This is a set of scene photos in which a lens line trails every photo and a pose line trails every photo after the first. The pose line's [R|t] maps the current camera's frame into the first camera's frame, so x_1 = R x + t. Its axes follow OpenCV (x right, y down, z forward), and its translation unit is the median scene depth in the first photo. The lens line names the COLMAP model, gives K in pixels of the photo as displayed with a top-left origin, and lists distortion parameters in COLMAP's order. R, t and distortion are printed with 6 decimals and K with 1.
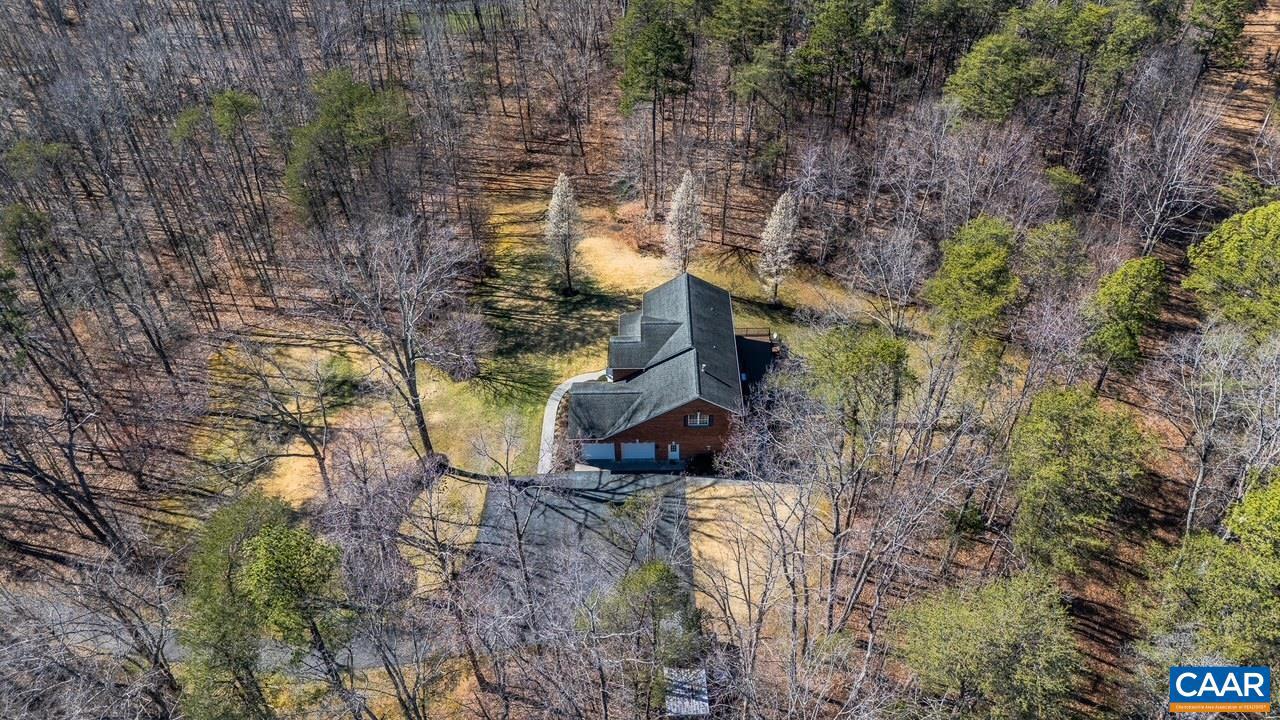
lens RADIAL K [[939.6, 0, 633.1], [0, 939.6, 358.8], [0, 0, 1]] dist [0.044423, -0.004878]
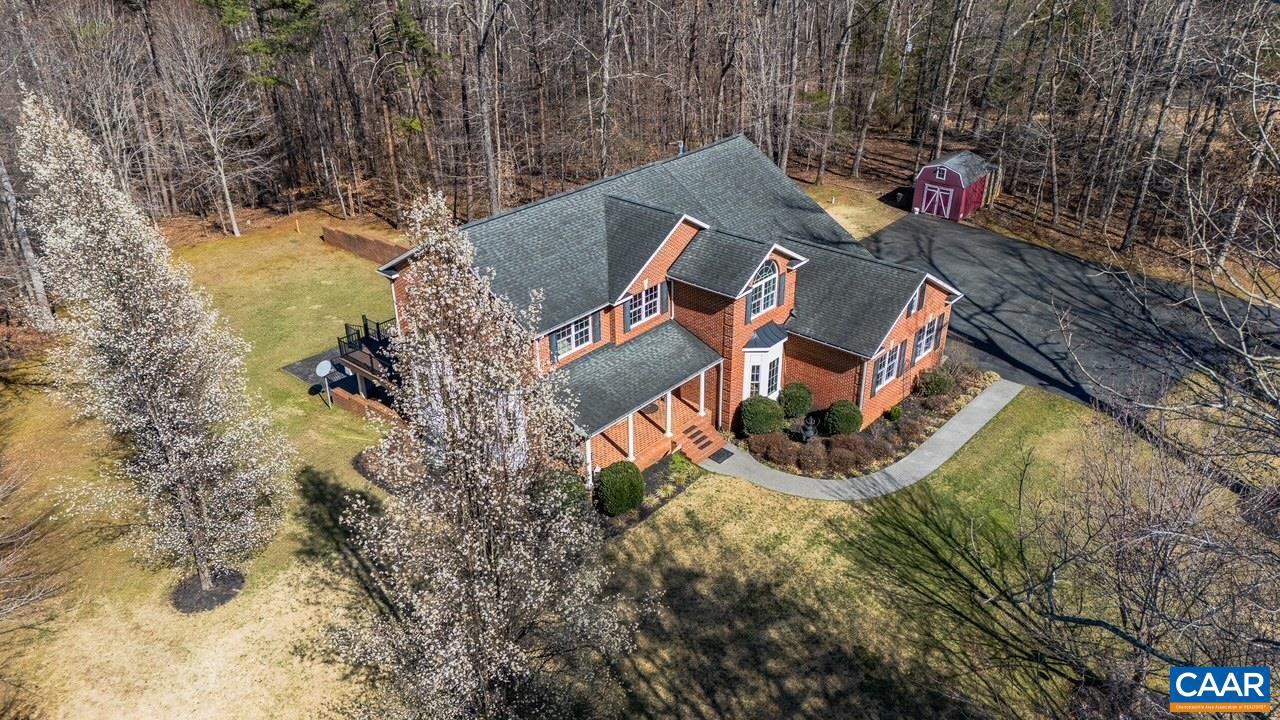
lens RADIAL K [[939.6, 0, 633.1], [0, 939.6, 358.8], [0, 0, 1]] dist [0.044423, -0.004878]
pose [[-0.746927, -0.275021, 0.605362, -0.224648], [0.457502, 0.448084, 0.768058, -0.314755], [-0.482485, 0.850638, -0.208863, 1.123804]]
